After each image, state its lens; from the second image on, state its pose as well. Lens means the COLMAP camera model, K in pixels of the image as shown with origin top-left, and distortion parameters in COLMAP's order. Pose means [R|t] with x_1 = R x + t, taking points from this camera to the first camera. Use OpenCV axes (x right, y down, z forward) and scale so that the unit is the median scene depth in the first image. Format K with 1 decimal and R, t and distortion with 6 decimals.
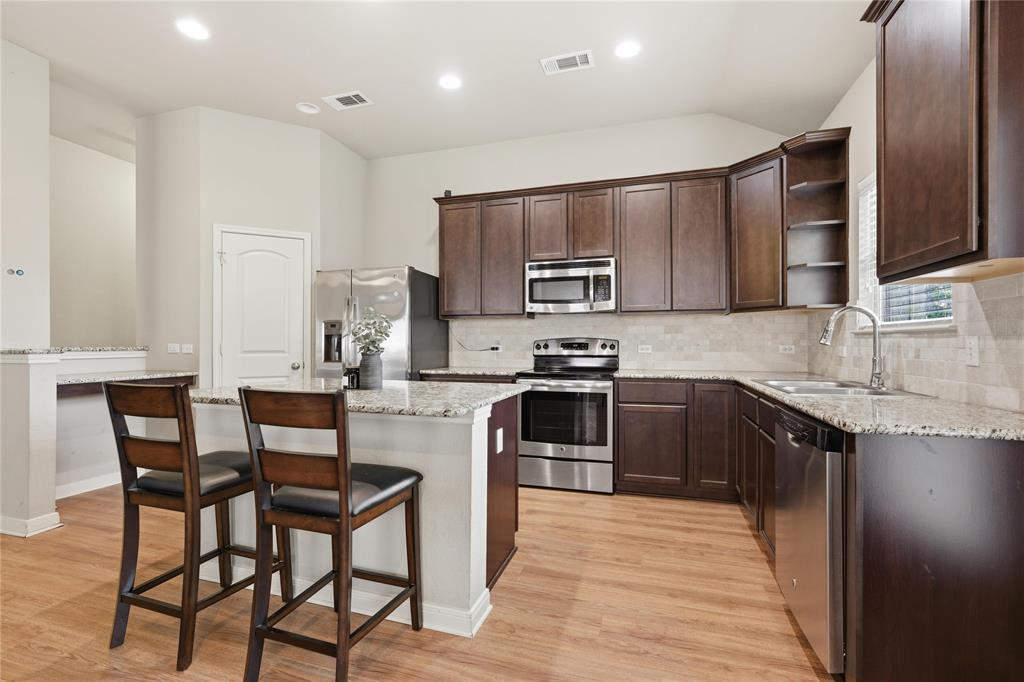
lens RADIAL K [[446.2, 0, 513.9], [0, 446.2, 342.0], [0, 0, 1]] dist [-0.009671, -0.000126]
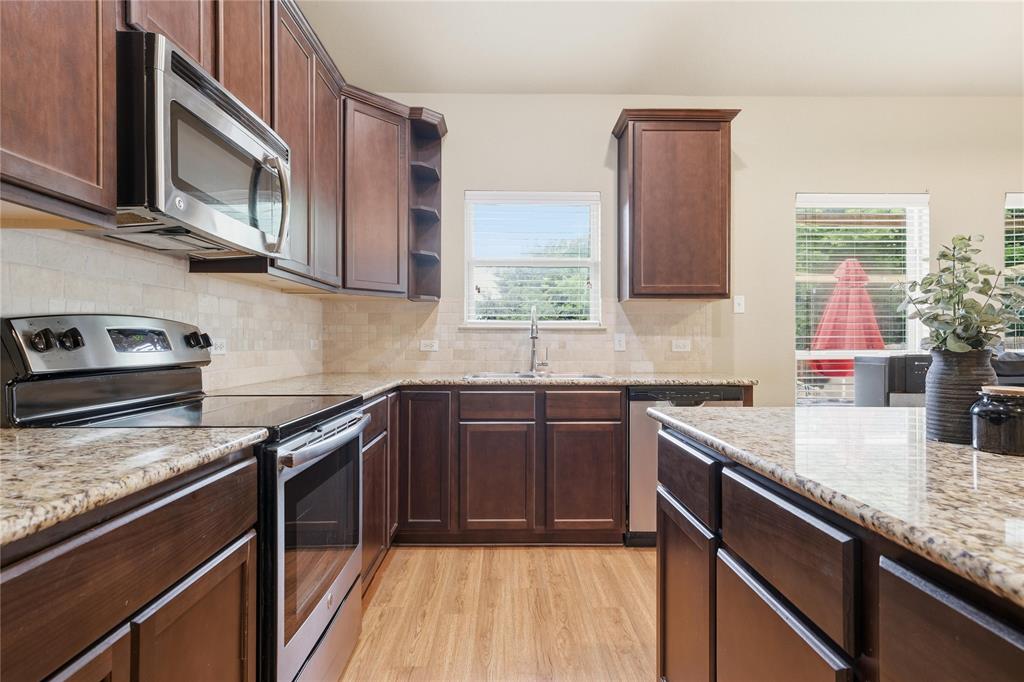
lens RADIAL K [[530.8, 0, 512.8], [0, 530.8, 343.3], [0, 0, 1]] dist [-0.011617, -0.003871]
pose [[-0.304549, -0.000633, 0.952496, -0.367463], [-0.003896, 0.999992, -0.000581, 0.012472], [-0.952489, -0.003888, -0.304549, 0.943602]]
